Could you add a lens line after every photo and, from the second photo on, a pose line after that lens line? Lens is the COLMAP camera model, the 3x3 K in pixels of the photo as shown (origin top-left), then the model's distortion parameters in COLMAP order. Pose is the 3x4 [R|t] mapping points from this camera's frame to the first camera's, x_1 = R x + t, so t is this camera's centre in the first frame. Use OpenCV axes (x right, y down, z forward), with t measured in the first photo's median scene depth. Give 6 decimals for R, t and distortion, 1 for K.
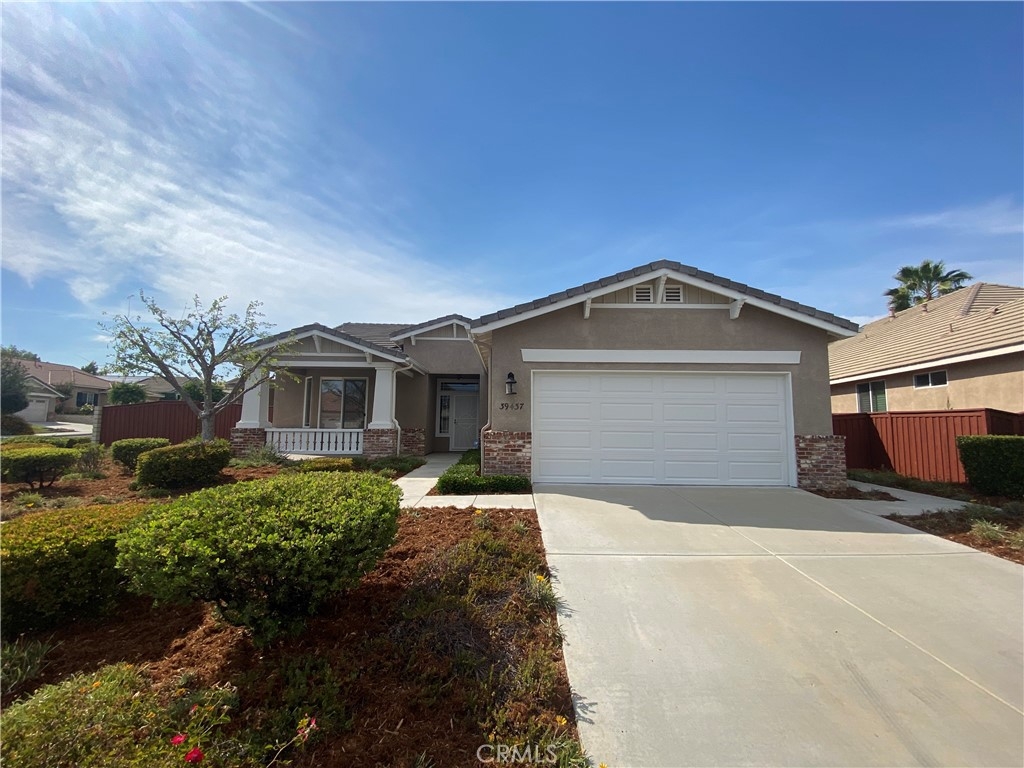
lens RADIAL K [[424.6, 0, 512.0], [0, 424.6, 384.0], [0, 0, 1]] dist [-0.014444, -0.000553]
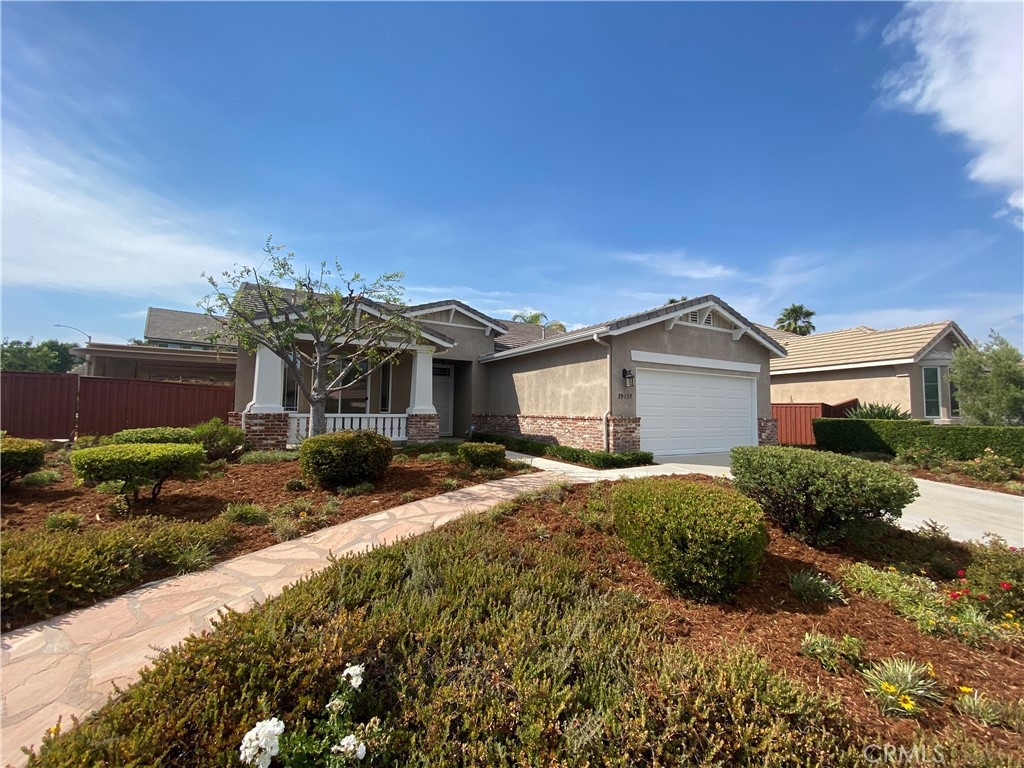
lens RADIAL K [[424.6, 0, 512.0], [0, 424.6, 384.0], [0, 0, 1]] dist [-0.014444, -0.000553]
pose [[0.869581, 0.033355, 0.492662, -0.791035], [-0.052945, 0.998262, 0.025865, 0.001910], [-0.490944, -0.048576, 0.869836, 0.076943]]
